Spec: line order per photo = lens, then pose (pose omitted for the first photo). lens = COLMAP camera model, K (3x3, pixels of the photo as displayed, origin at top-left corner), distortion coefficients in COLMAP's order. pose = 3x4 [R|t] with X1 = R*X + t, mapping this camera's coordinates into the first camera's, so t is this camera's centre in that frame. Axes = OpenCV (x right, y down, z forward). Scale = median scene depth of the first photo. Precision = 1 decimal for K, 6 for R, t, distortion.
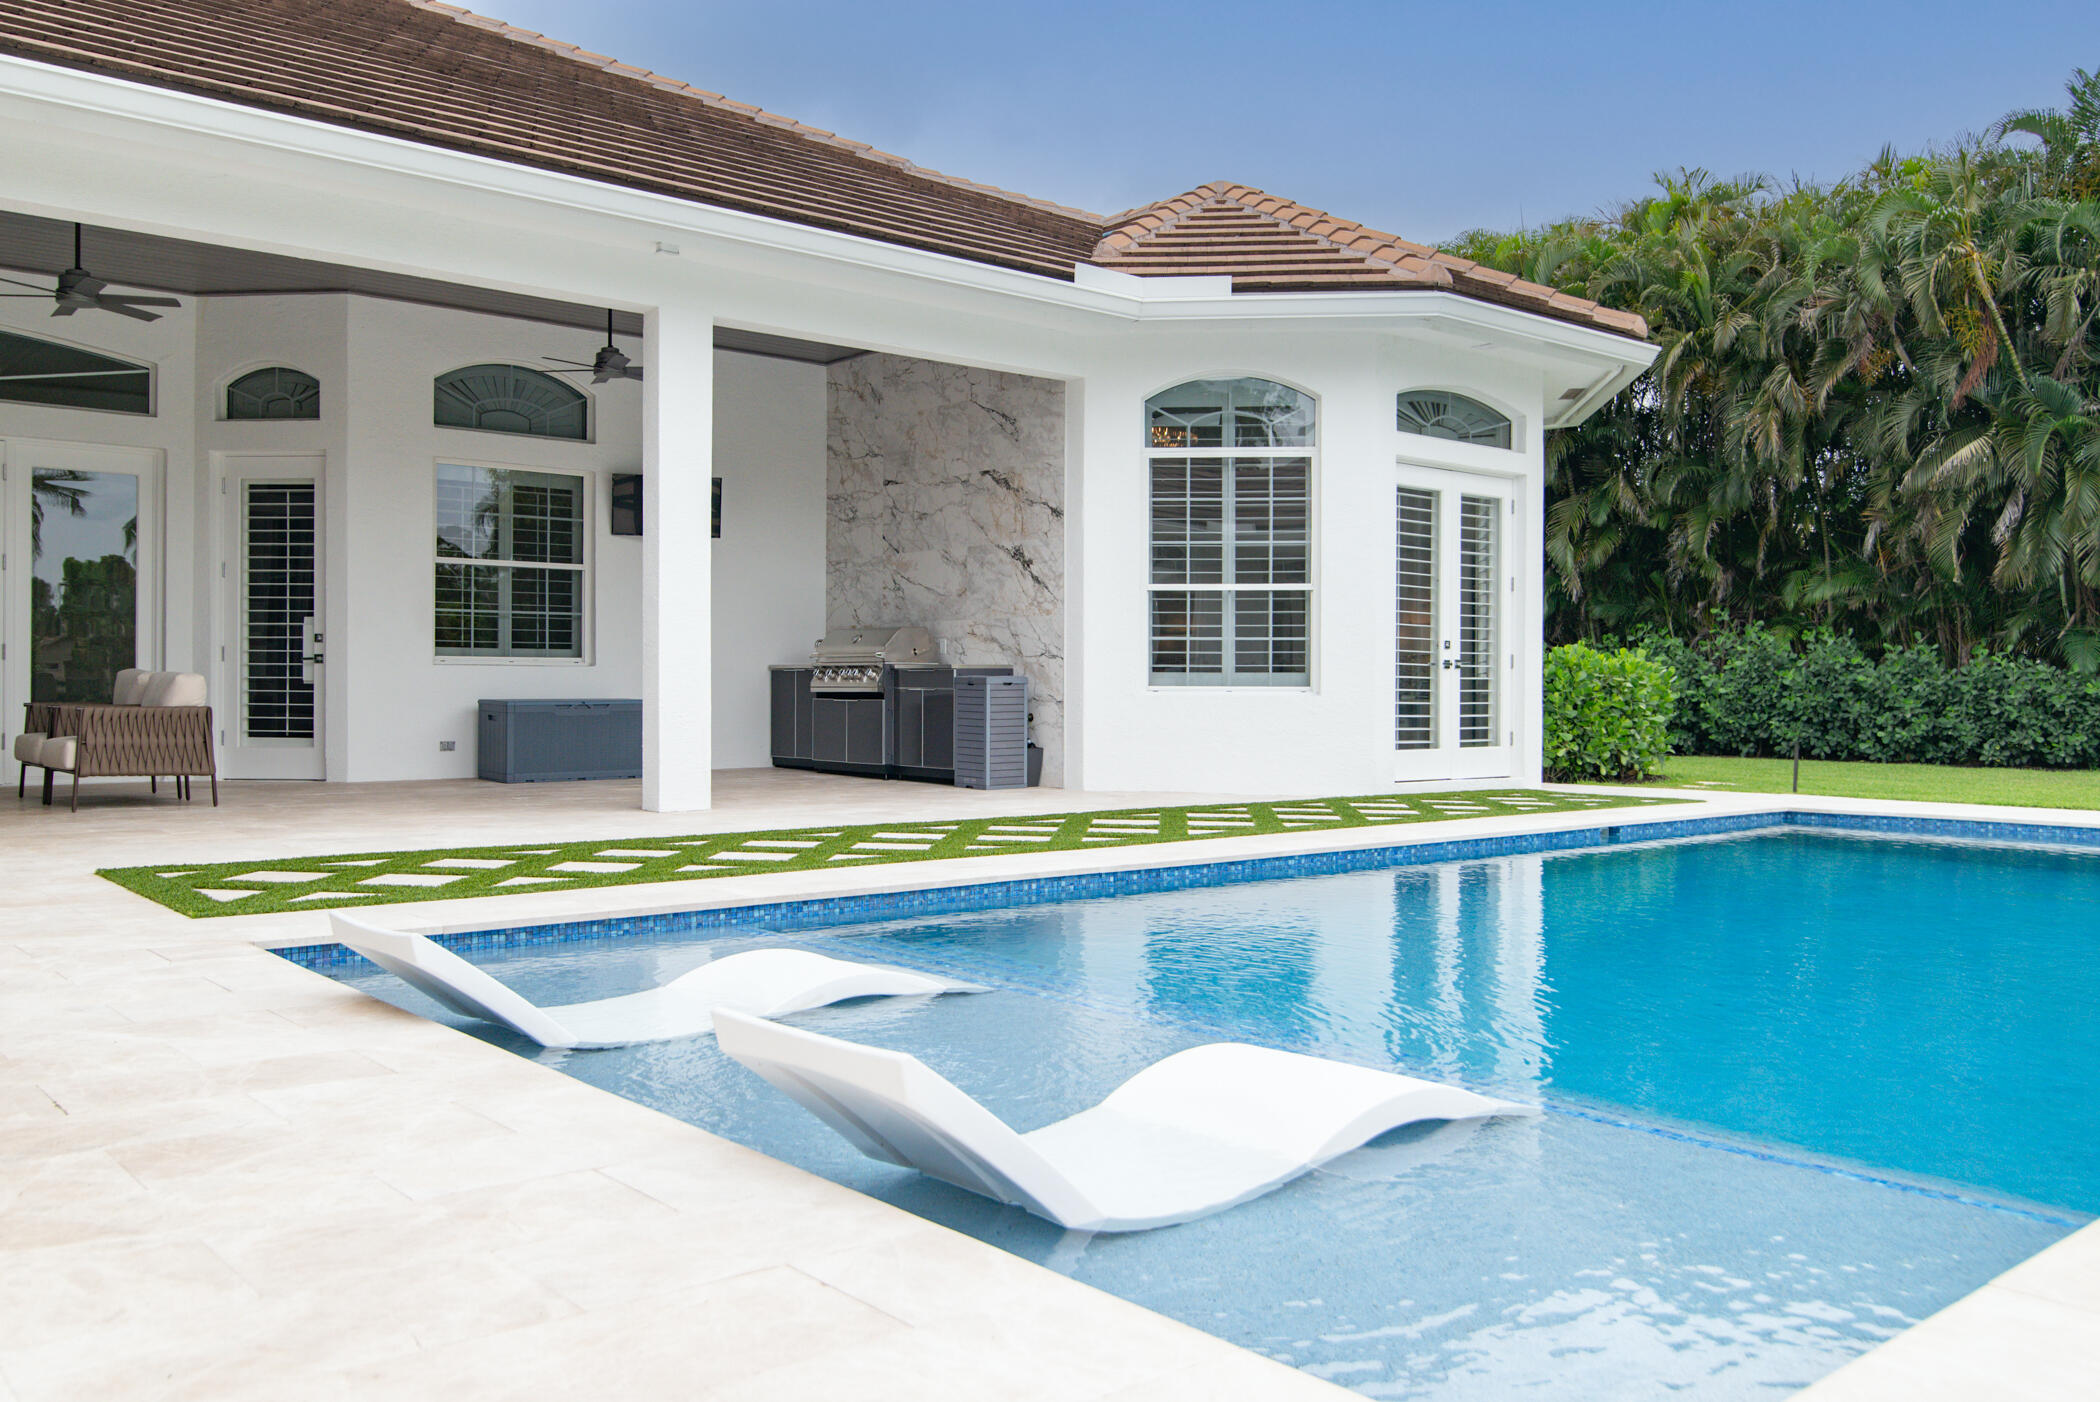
lens RADIAL K [[1709.4, 0, 1051.2], [0, 1709.4, 673.1], [0, 0, 1]] dist [0.001285, 0.000578]
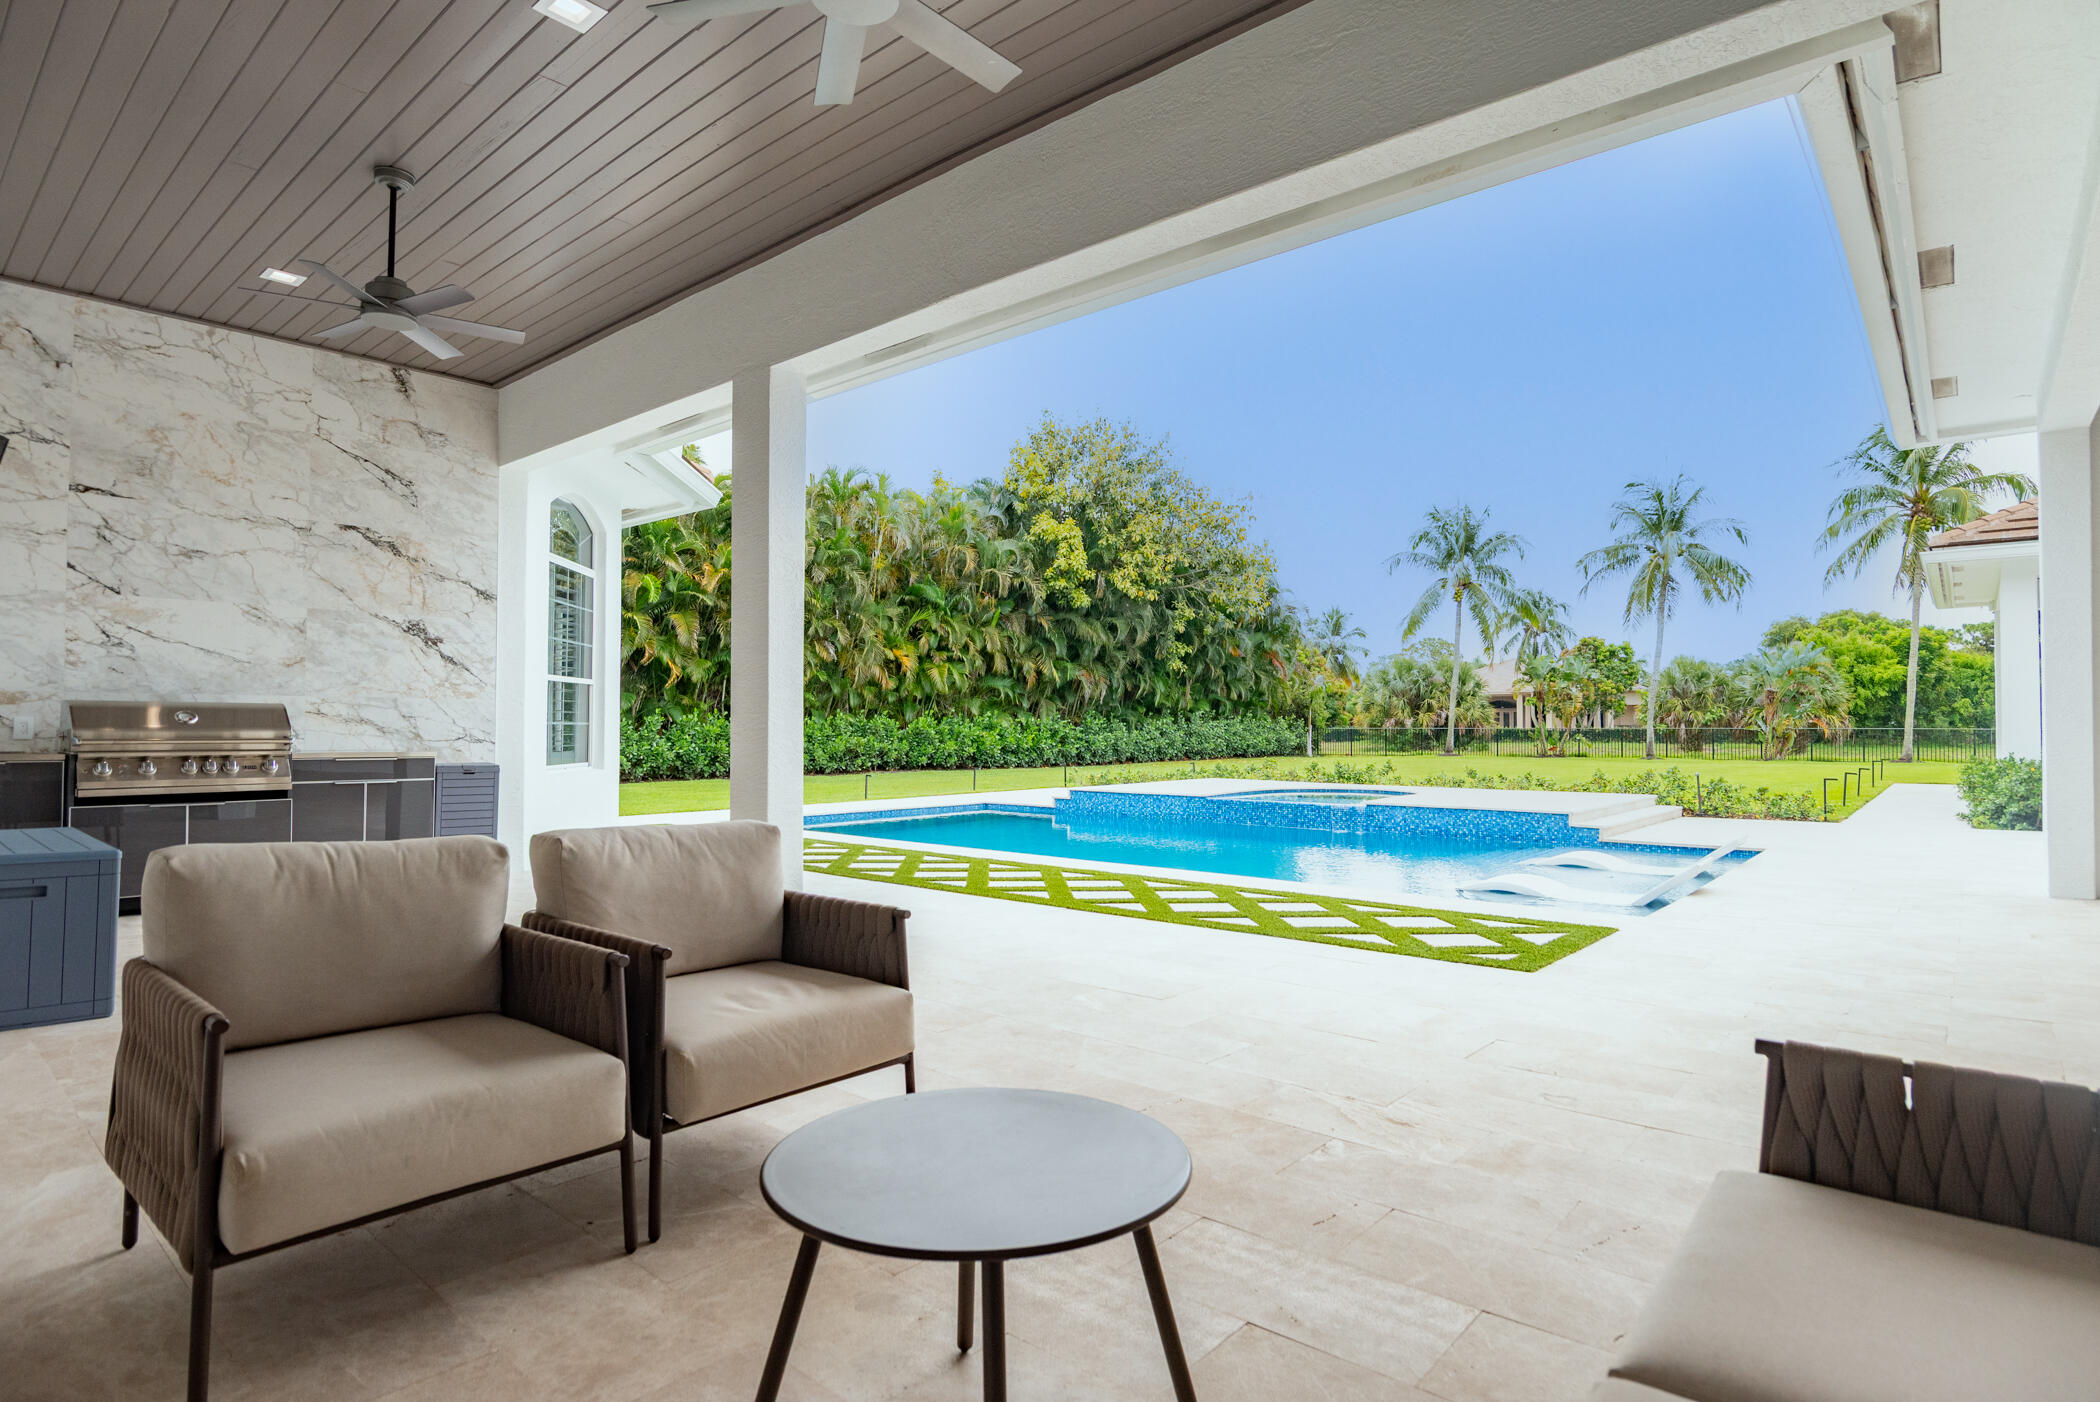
lens RADIAL K [[1062.0, 0, 1067.5], [0, 1062.0, 706.4], [0, 0, 1]] dist [-0.022029, -0.000211]
pose [[-0.152180, 0.016777, 0.988210, -0.603456], [-0.009173, 0.999789, -0.018386, -0.019863], [-0.988310, -0.011863, -0.151994, 0.704284]]
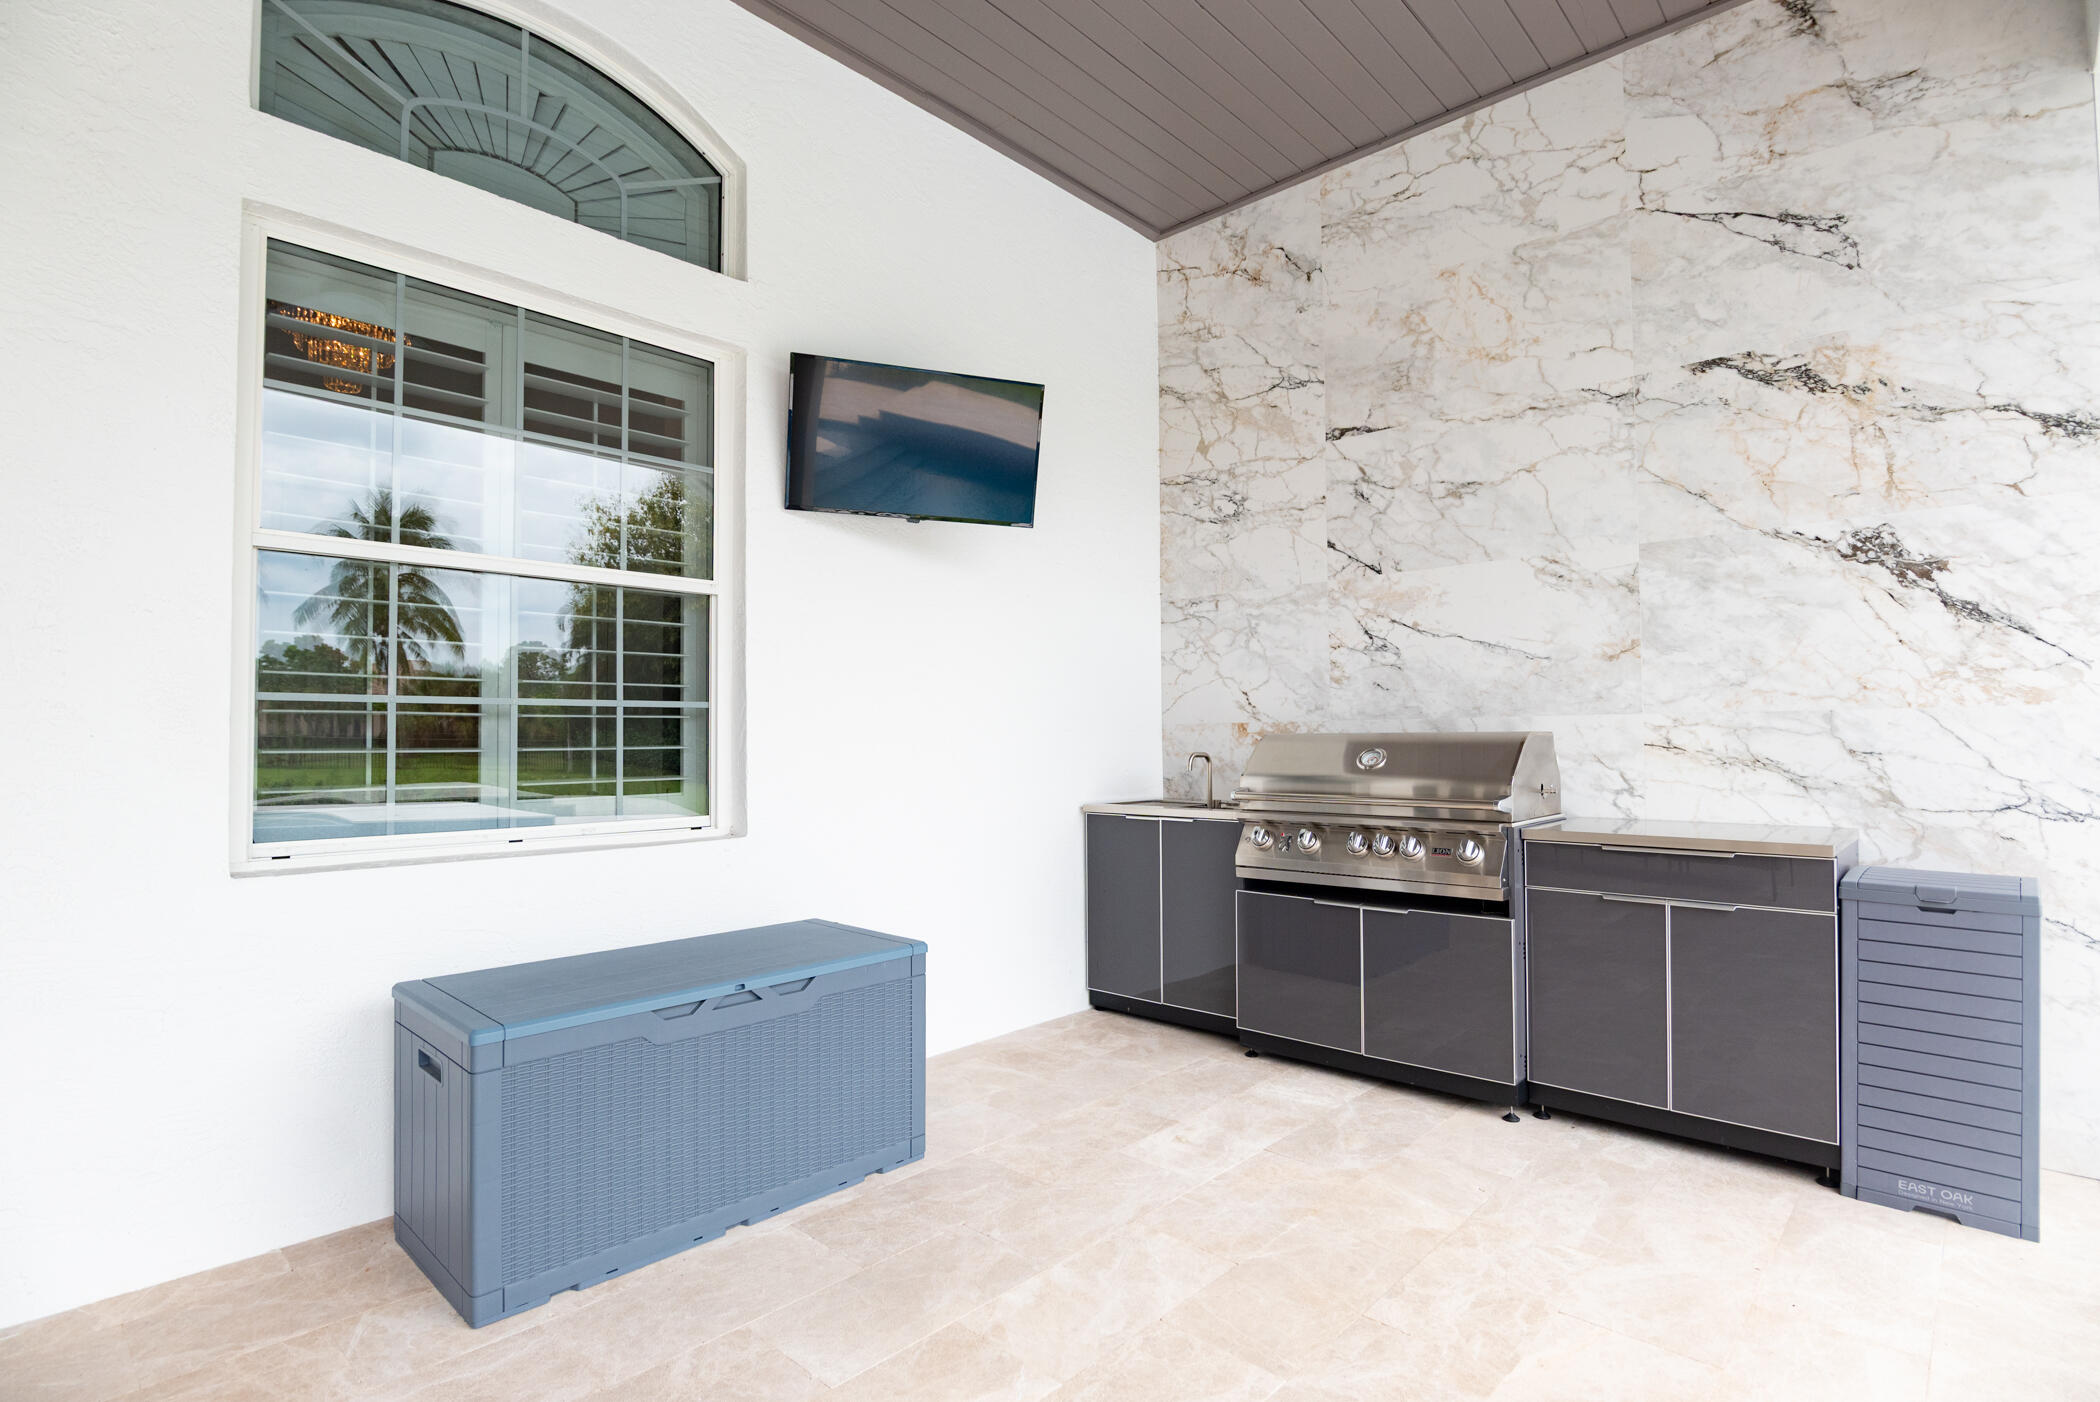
lens RADIAL K [[1062.0, 0, 1067.5], [0, 1062.0, 706.4], [0, 0, 1]] dist [-0.022029, -0.000211]
pose [[0.992533, -0.006307, 0.121817, -0.222528], [0.009195, 0.999689, -0.023161, -0.027853], [-0.121633, 0.024108, 0.992282, 0.747237]]
